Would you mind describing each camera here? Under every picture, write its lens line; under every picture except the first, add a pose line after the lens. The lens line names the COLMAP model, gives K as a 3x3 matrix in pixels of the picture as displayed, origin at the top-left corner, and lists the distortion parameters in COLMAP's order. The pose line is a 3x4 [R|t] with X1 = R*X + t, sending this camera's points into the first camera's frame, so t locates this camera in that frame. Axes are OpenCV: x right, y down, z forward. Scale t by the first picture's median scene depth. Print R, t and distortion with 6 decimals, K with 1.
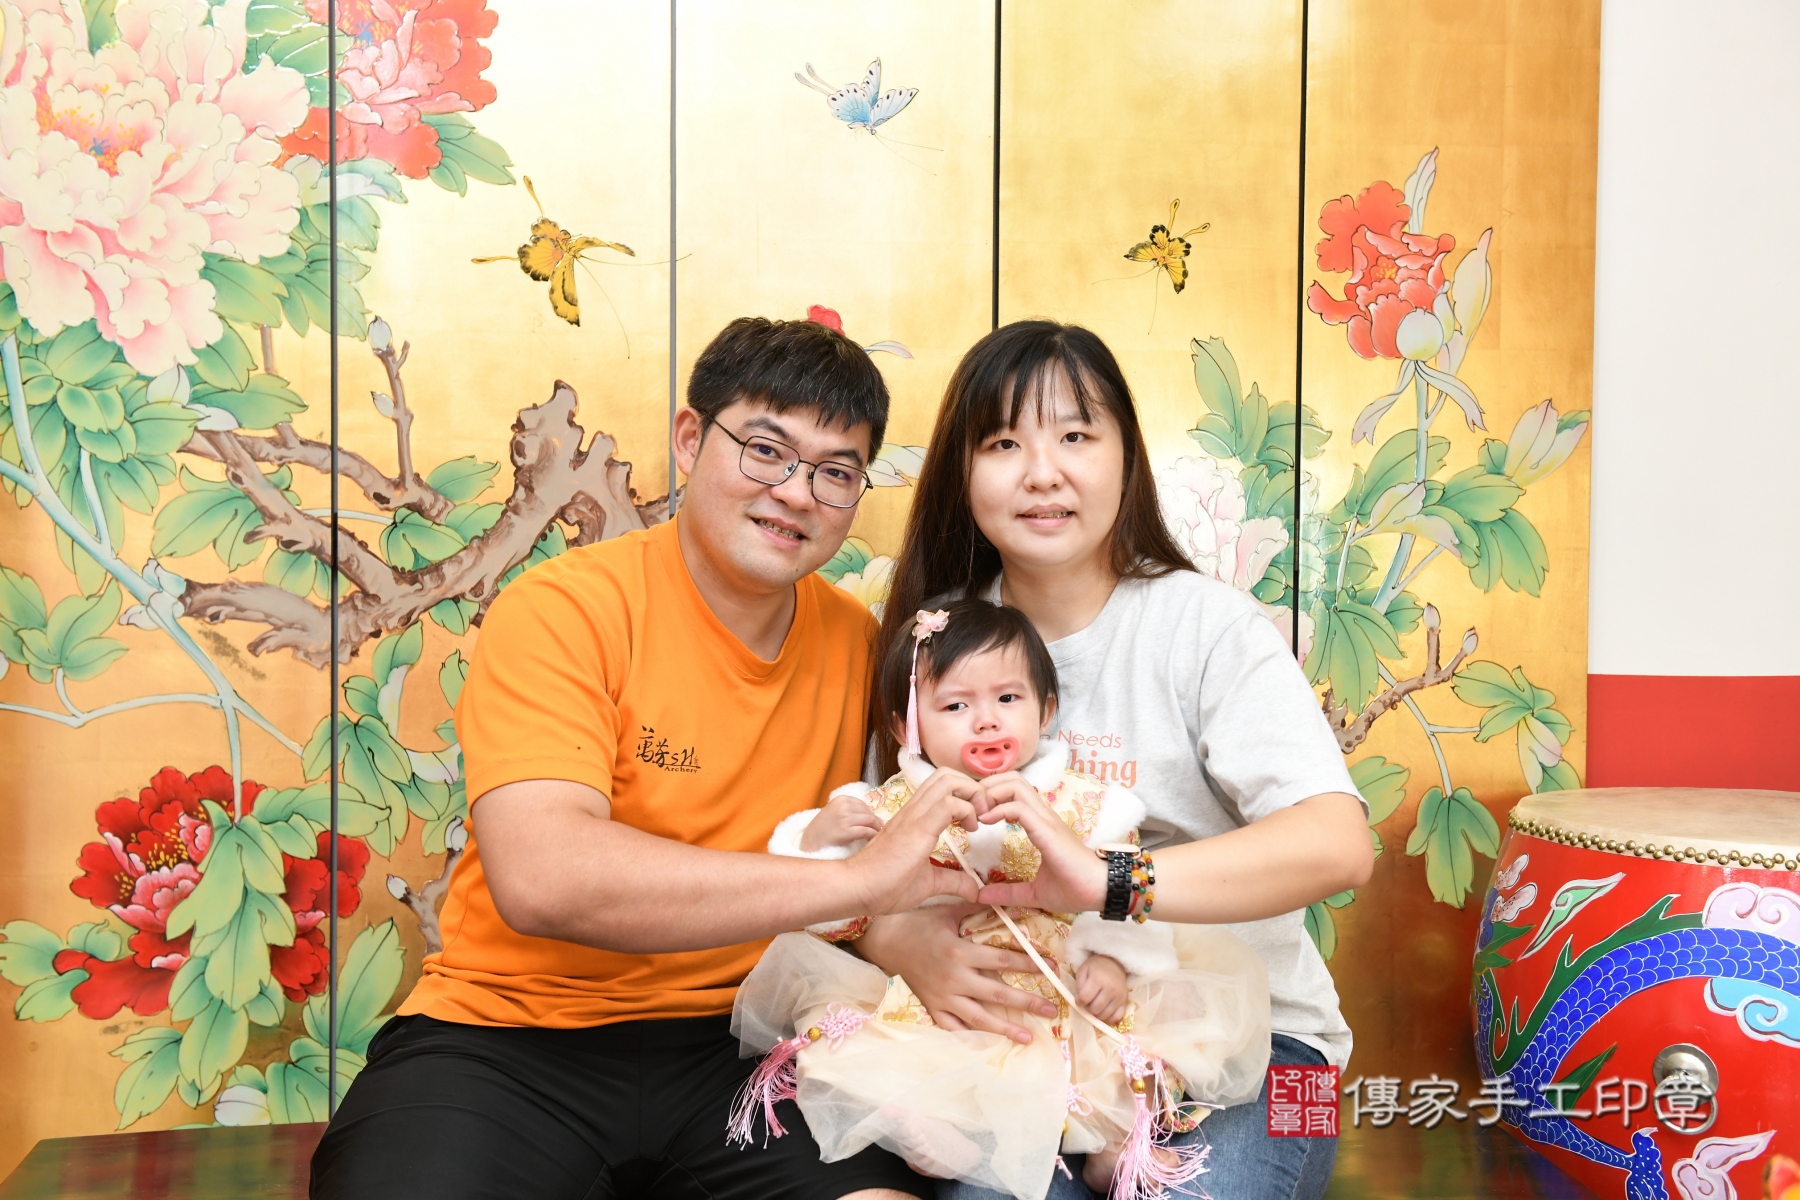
lens RADIAL K [[2051.4, 0, 876.6], [0, 2051.4, 606.6], [0, 0, 1]] dist [0.052229, 0.000000]
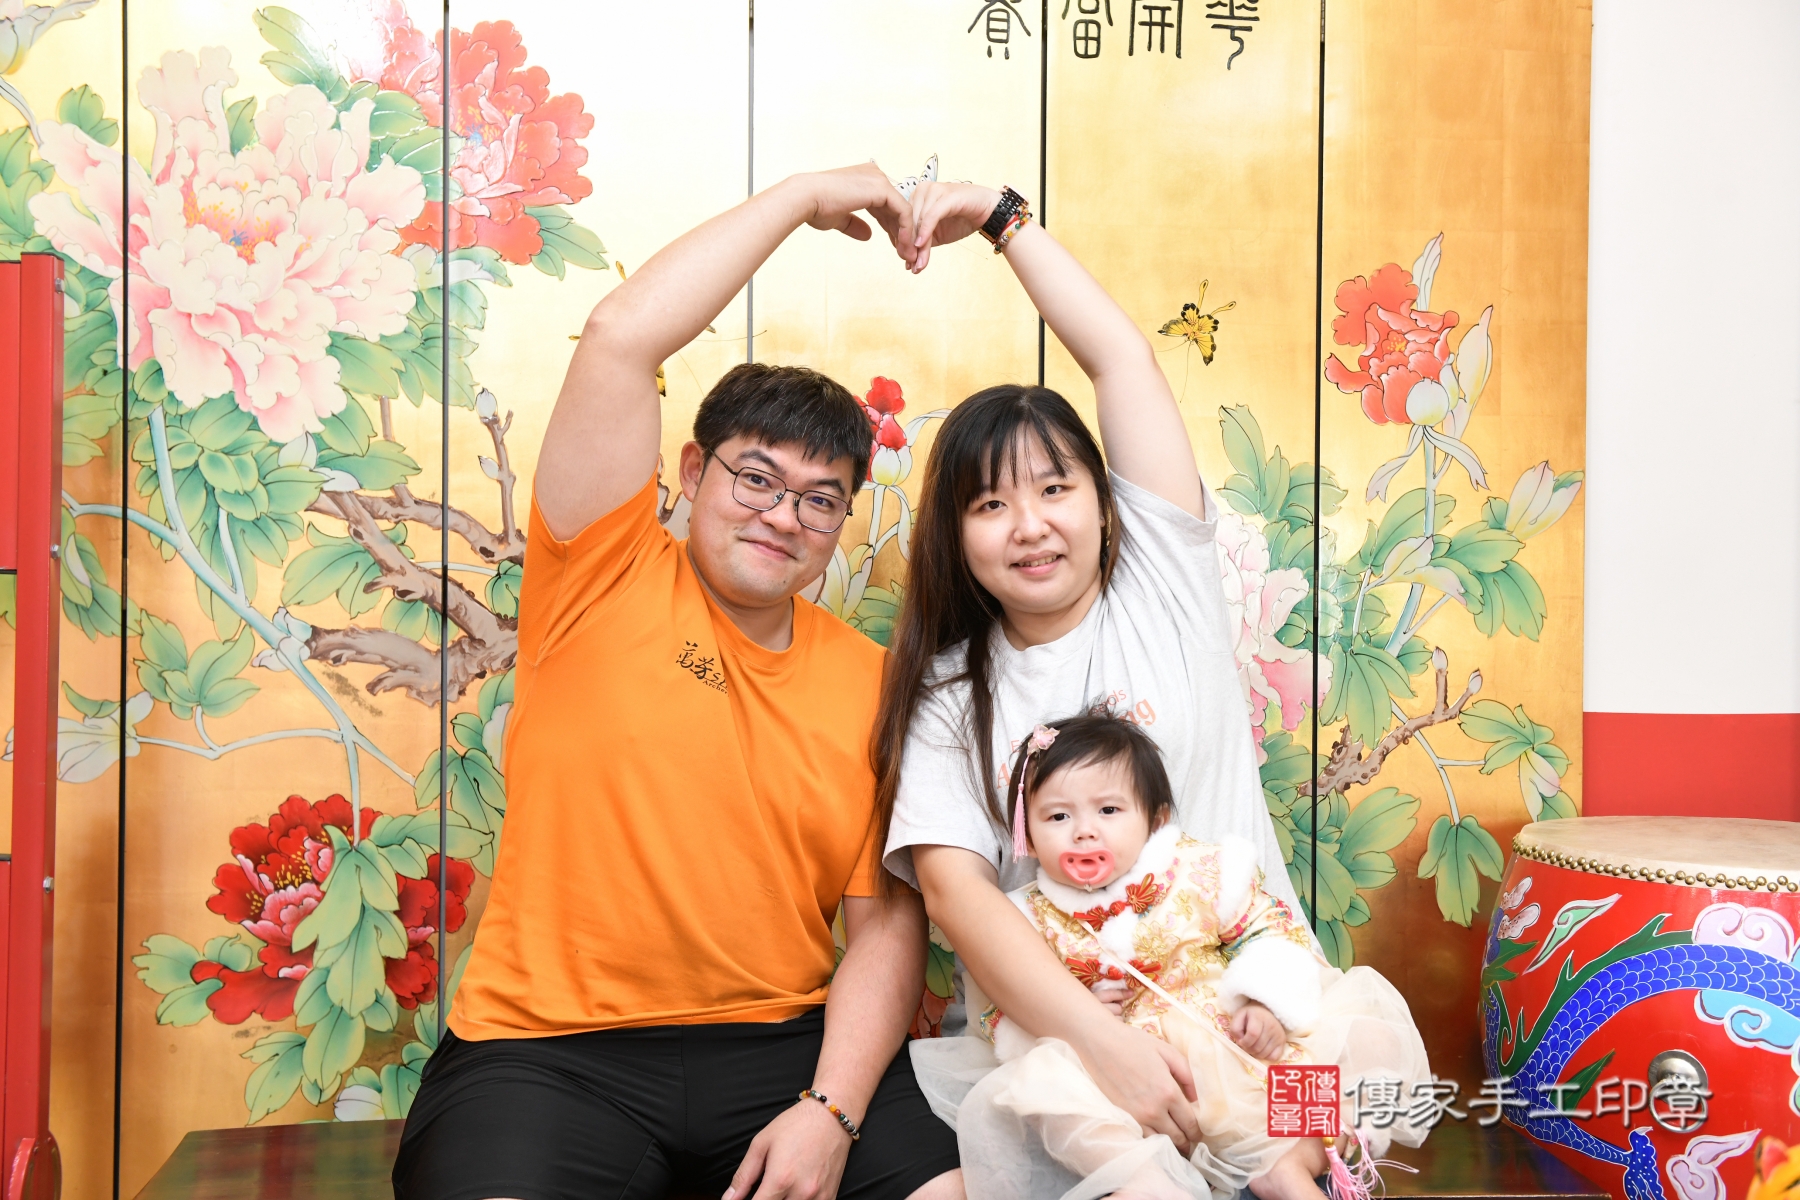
lens RADIAL K [[2051.4, 0, 848.9], [0, 2051.4, 586.3], [0, 0, 1]] dist [0.052229, 0.000000]
pose [[0.999975, 0.000615, -0.006976, -0.038422], [-0.000773, 0.999742, -0.022711, -0.009282], [0.006960, 0.022715, 0.999718, -0.101095]]
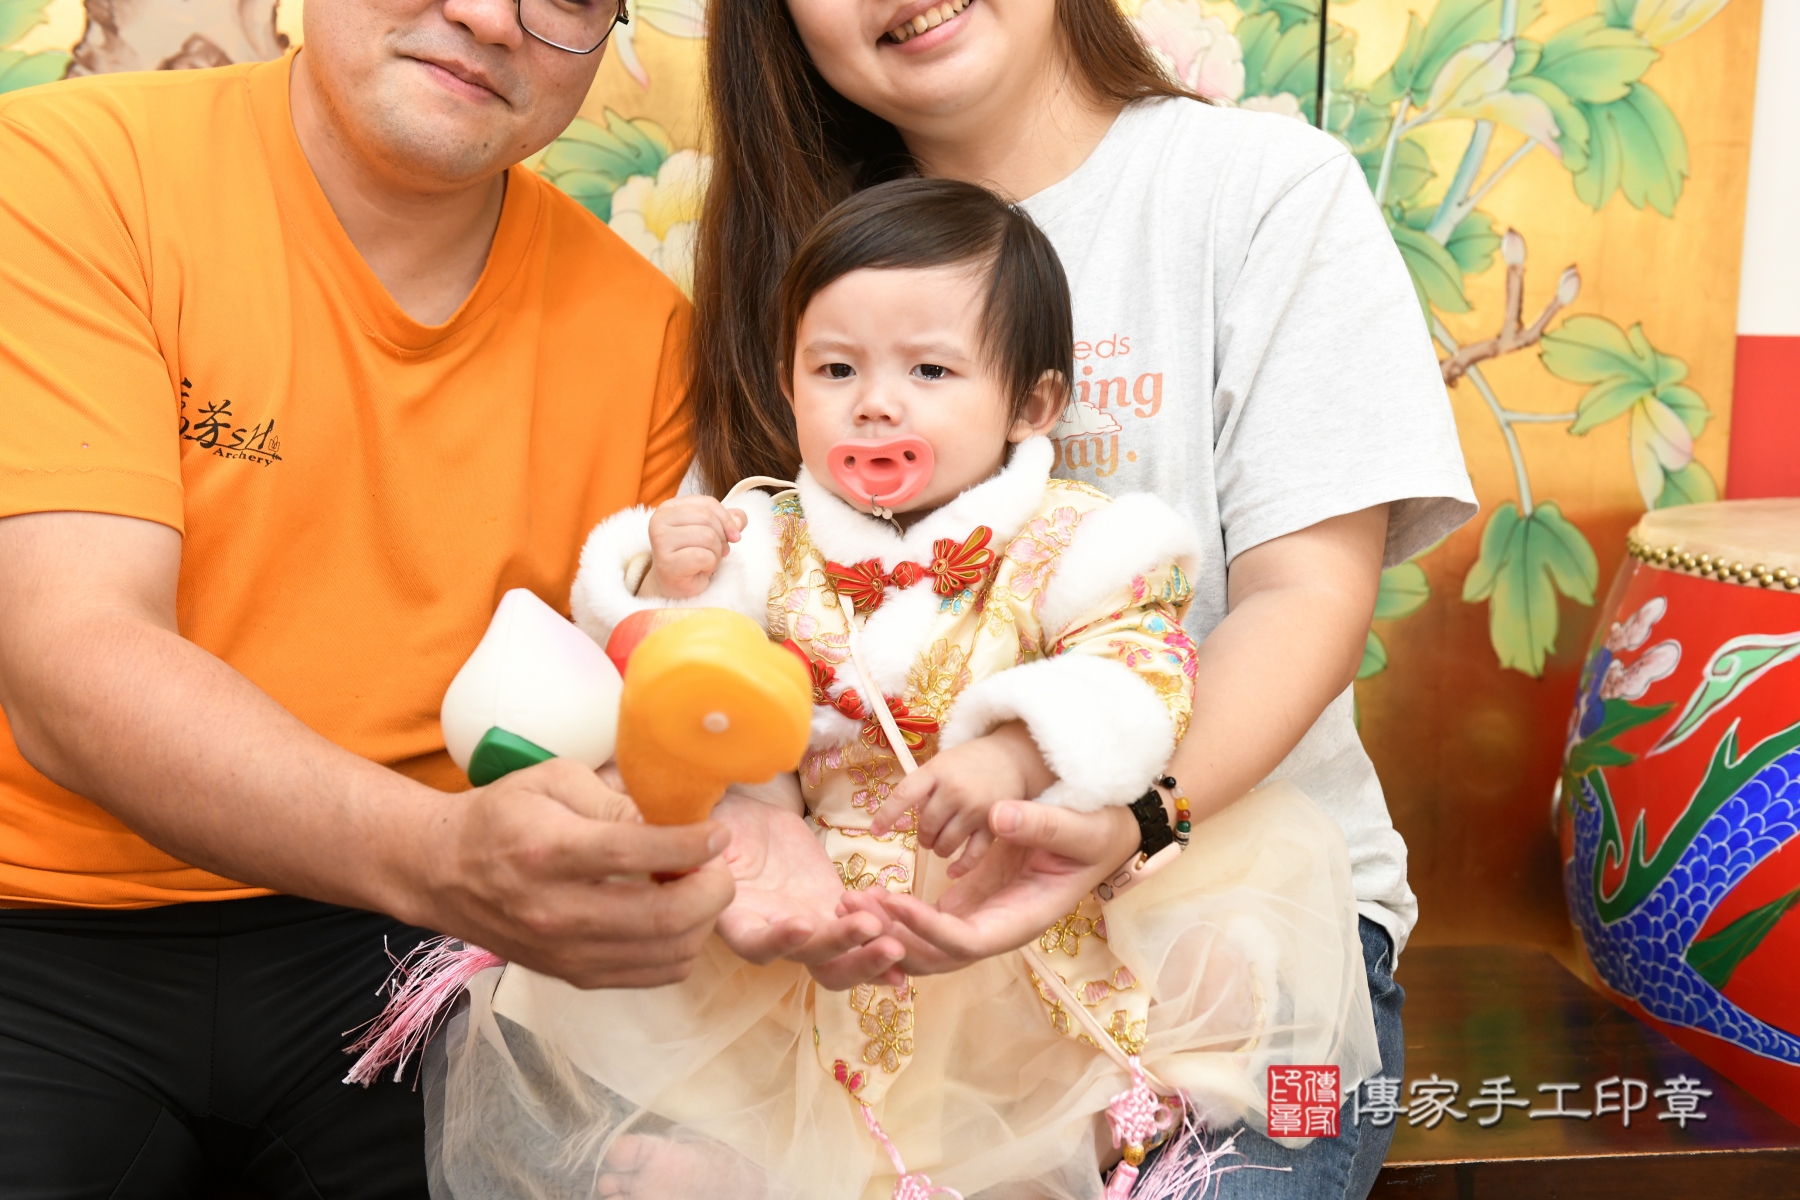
lens RADIAL K [[2252.5, 0, 899.5], [0, 2252.5, 633.6], [0, 0, 1]] dist [0.107060, 0.000000]
pose [[0.998439, -0.009270, 0.055085, 0.029372], [0.002035, 0.991517, 0.129959, 0.034525], [-0.055823, -0.129644, 0.989988, 0.276650]]
